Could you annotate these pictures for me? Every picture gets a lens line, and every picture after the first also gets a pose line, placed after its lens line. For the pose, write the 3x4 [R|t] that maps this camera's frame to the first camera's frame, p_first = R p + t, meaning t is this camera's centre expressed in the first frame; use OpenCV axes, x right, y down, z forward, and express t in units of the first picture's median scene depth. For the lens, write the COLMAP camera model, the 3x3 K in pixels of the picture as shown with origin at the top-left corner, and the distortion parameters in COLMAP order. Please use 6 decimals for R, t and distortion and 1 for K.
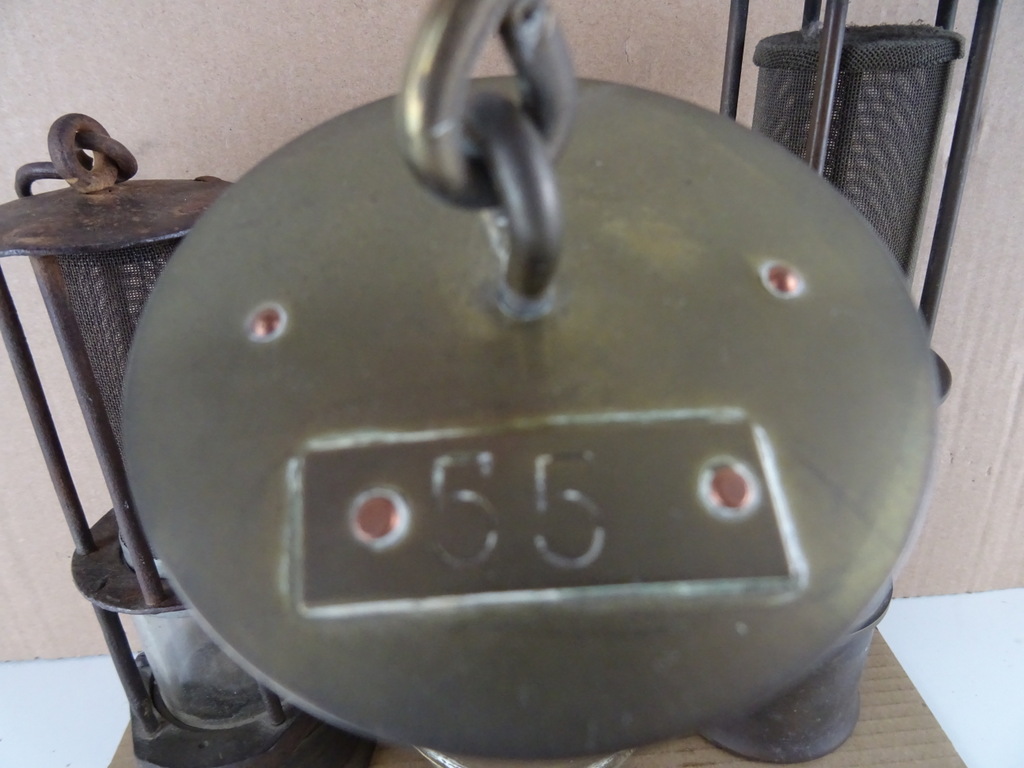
lens RADIAL K [[741.1, 0, 506.4], [0, 741.1, 381.9], [0, 0, 1]] dist [-0.005349, -0.002256]
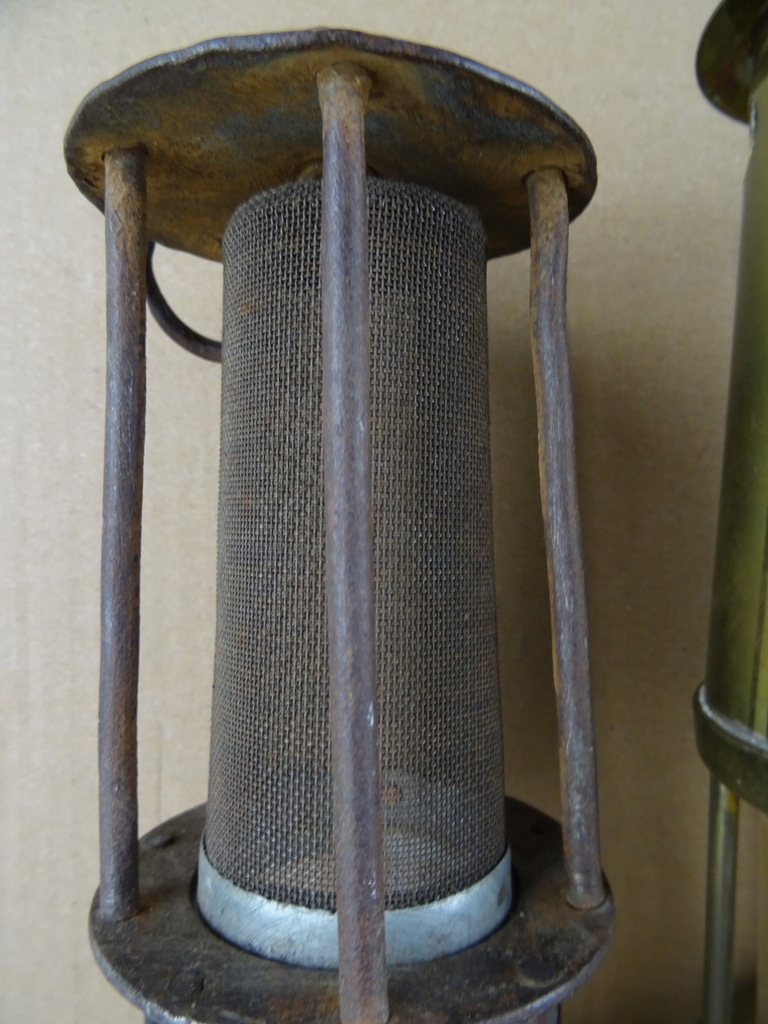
lens RADIAL K [[741.1, 0, 382.3], [0, 741.1, 506.7], [0, 0, 1]] dist [-0.005349, -0.002256]
pose [[0.999004, 0.042727, -0.012858, -0.348786], [-0.044044, 0.898111, -0.437558, 0.161632], [-0.007147, 0.437688, 0.899098, 0.441179]]
